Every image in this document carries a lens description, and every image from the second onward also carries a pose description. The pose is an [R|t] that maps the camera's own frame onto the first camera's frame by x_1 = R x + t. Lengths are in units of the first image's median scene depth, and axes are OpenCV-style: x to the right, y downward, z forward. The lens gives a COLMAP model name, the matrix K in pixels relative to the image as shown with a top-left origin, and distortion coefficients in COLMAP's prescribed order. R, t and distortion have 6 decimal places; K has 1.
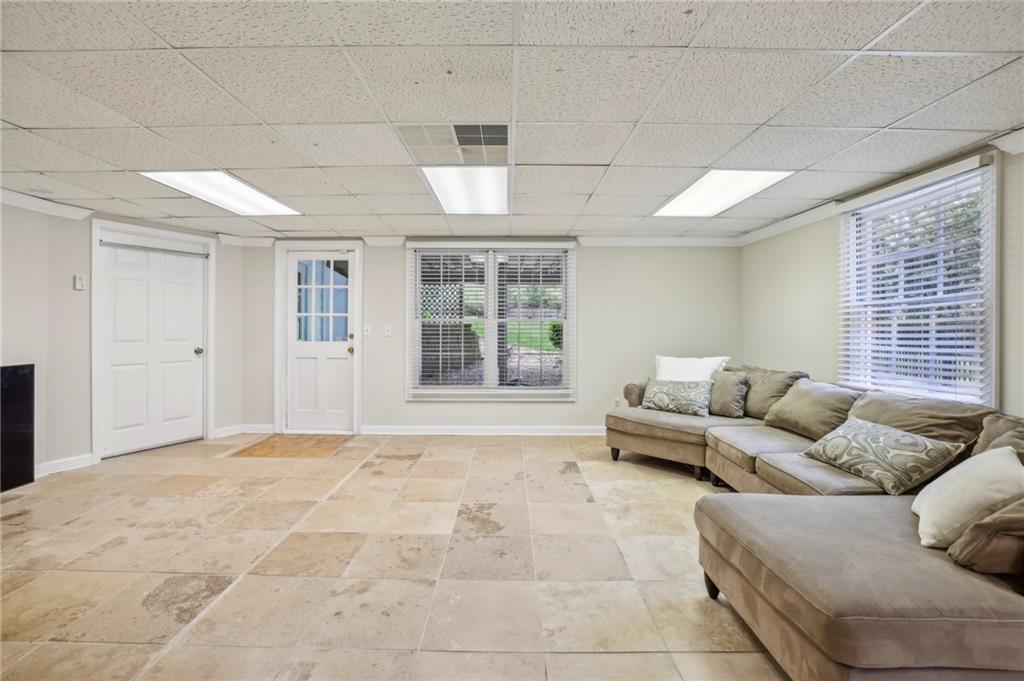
lens RADIAL K [[437.8, 0, 514.0], [0, 437.8, 326.2], [0, 0, 1]] dist [-0.029956, 0.006284]
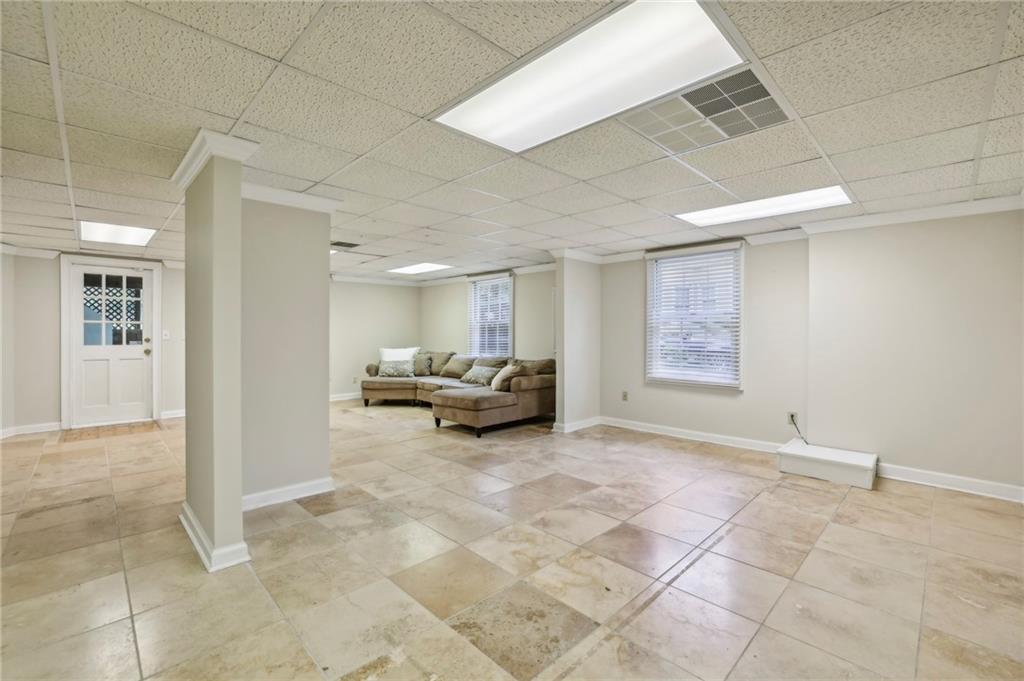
lens RADIAL K [[437.8, 0, 513.0], [0, 437.8, 335.1], [0, 0, 1]] dist [-0.029956, 0.006284]
pose [[0.706995, -0.009928, 0.707149, -0.650392], [-0.001482, 0.999878, 0.015520, -0.014680], [-0.707217, -0.012021, 0.706894, -0.737359]]
